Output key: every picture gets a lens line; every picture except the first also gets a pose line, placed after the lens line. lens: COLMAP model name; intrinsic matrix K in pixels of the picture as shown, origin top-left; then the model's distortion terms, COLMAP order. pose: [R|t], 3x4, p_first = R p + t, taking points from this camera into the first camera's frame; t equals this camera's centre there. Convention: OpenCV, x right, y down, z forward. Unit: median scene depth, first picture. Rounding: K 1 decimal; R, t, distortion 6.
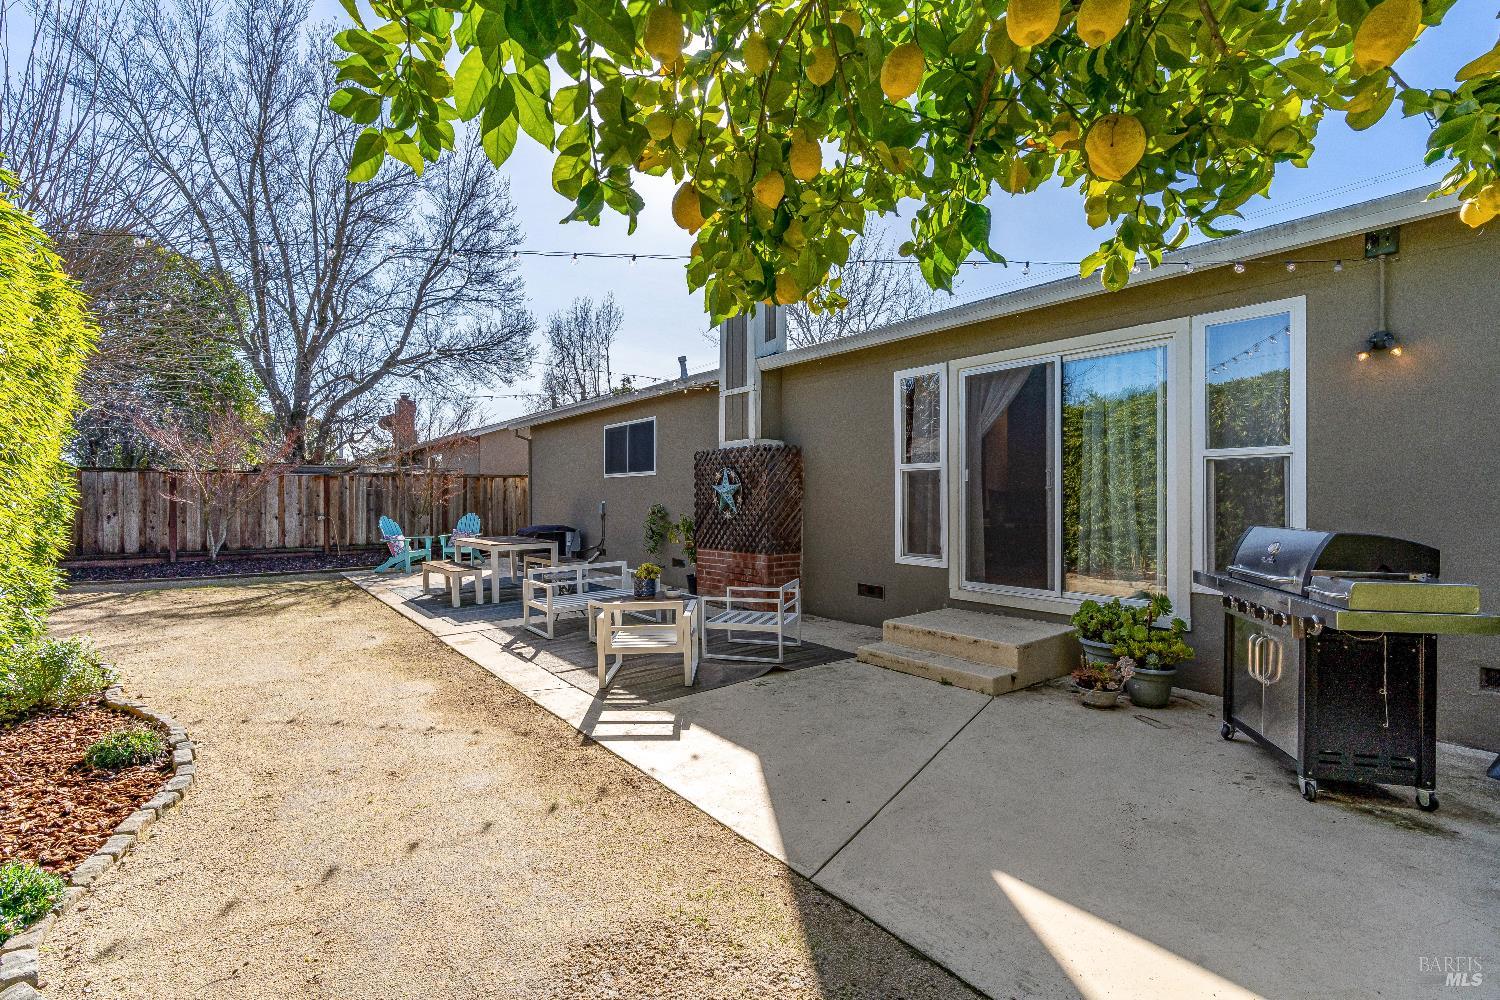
lens RADIAL K [[690.3, 0, 758.6], [0, 690.3, 496.9], [0, 0, 1]] dist [-0.006541, 0.003517]
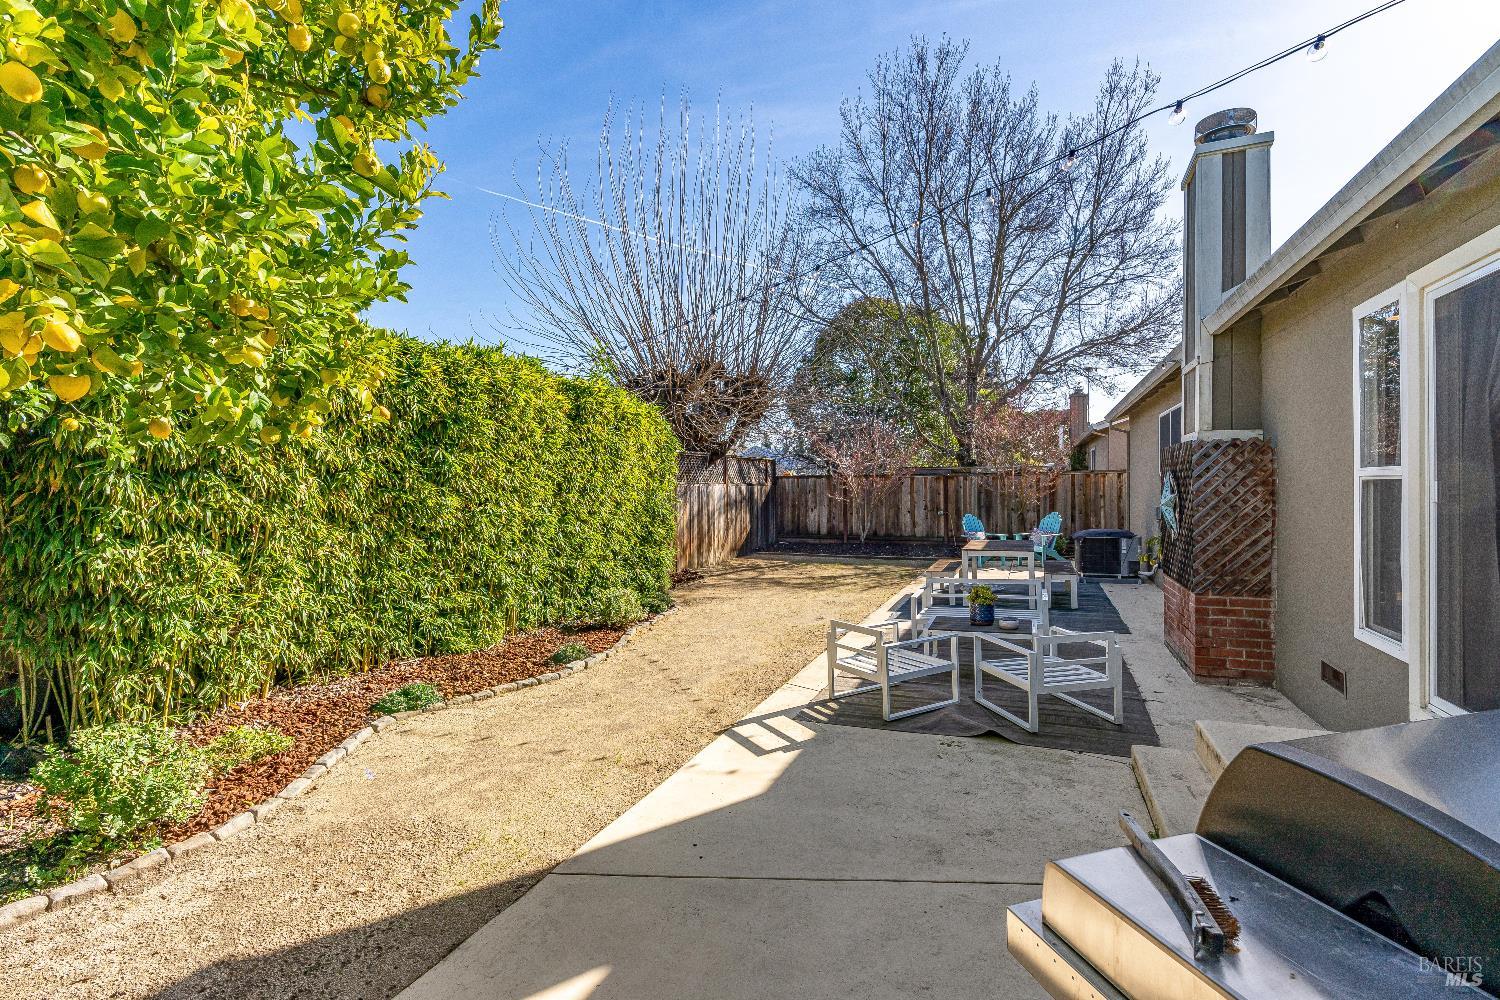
lens RADIAL K [[690.3, 0, 739.2], [0, 690.3, 496.6], [0, 0, 1]] dist [-0.006541, 0.003517]
pose [[0.478872, 0.009053, -0.877838, 0.405341], [0.009884, 0.999828, 0.015702, -0.033073], [0.877829, -0.016196, 0.478700, 0.237148]]
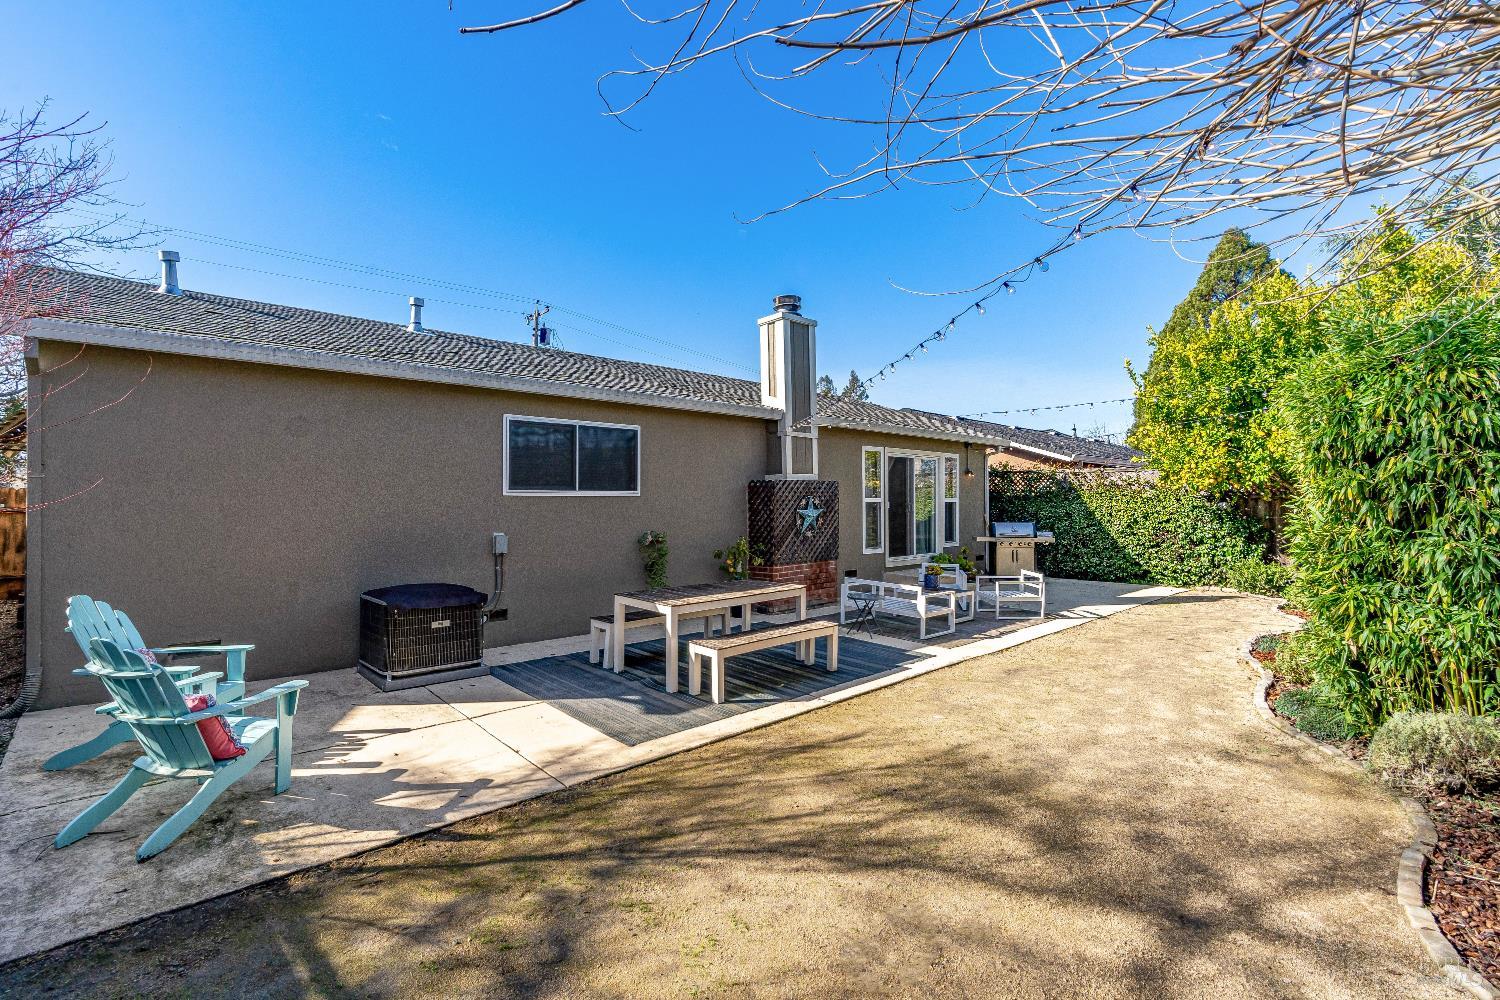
lens RADIAL K [[690.3, 0, 755.1], [0, 690.3, 494.1], [0, 0, 1]] dist [-0.006541, 0.003517]
pose [[-0.093531, 0.006210, 0.995597, -1.360585], [-0.003800, 0.999971, -0.006594, -0.039551], [-0.995609, -0.004400, -0.093504, 1.276869]]
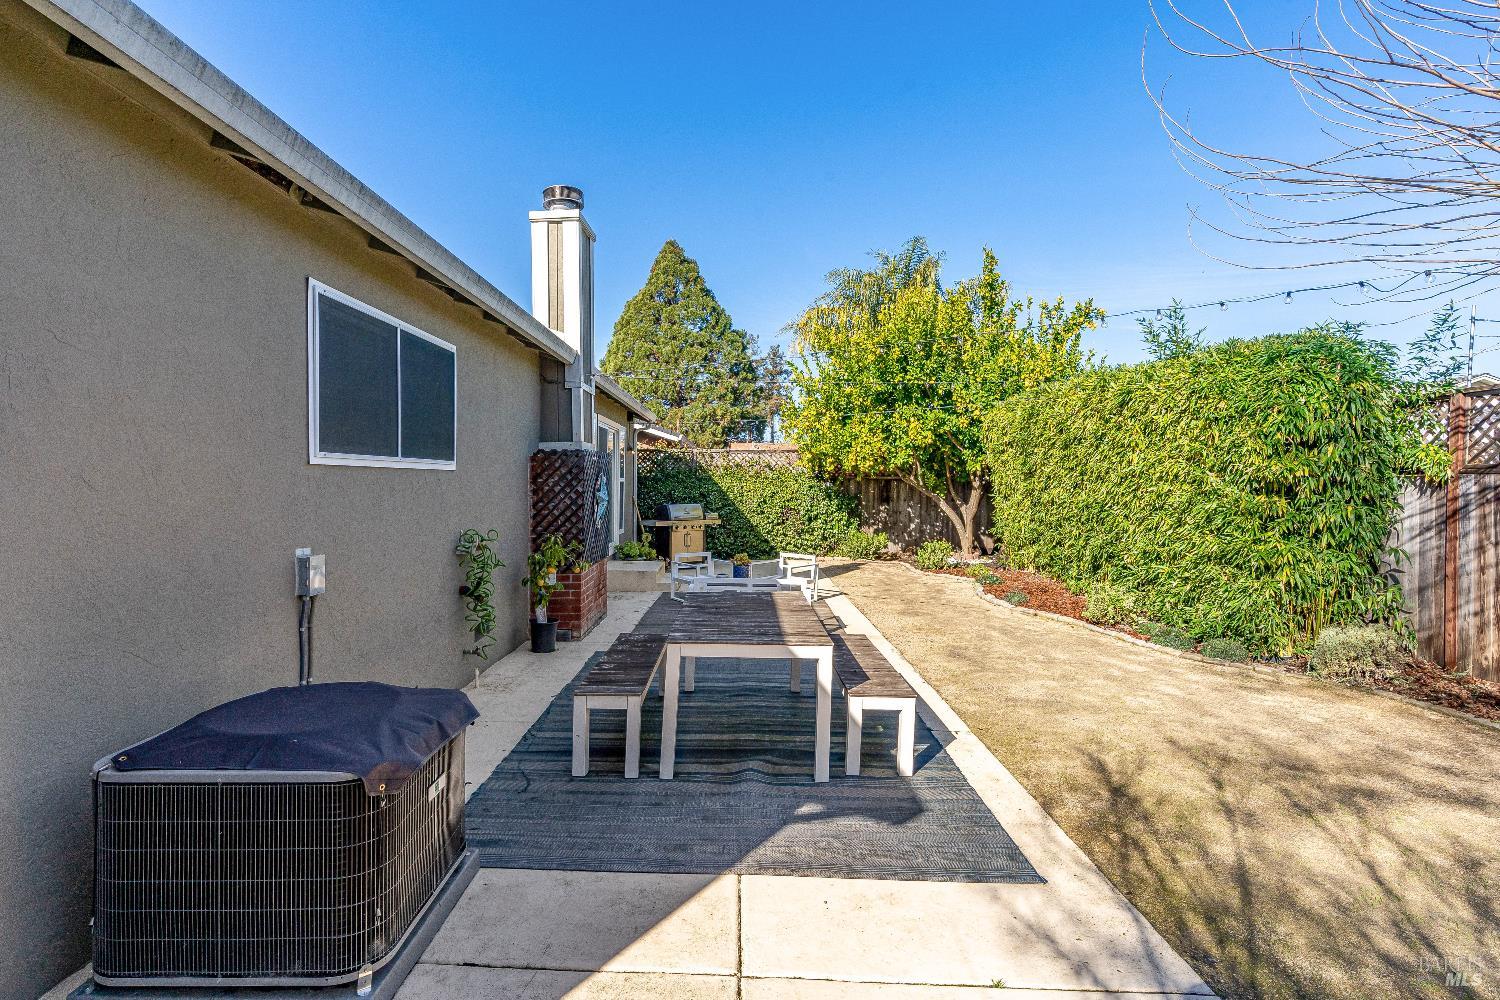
lens RADIAL K [[724.1, 0, 742.4], [0, 724.1, 507.8], [0, 0, 1]] dist [-0.004530, 0.001199]
pose [[-0.781133, -0.021757, 0.623985, -0.842961], [-0.001309, 0.999448, 0.033210, -0.030155], [-0.624363, 0.025124, -0.780730, 1.727959]]
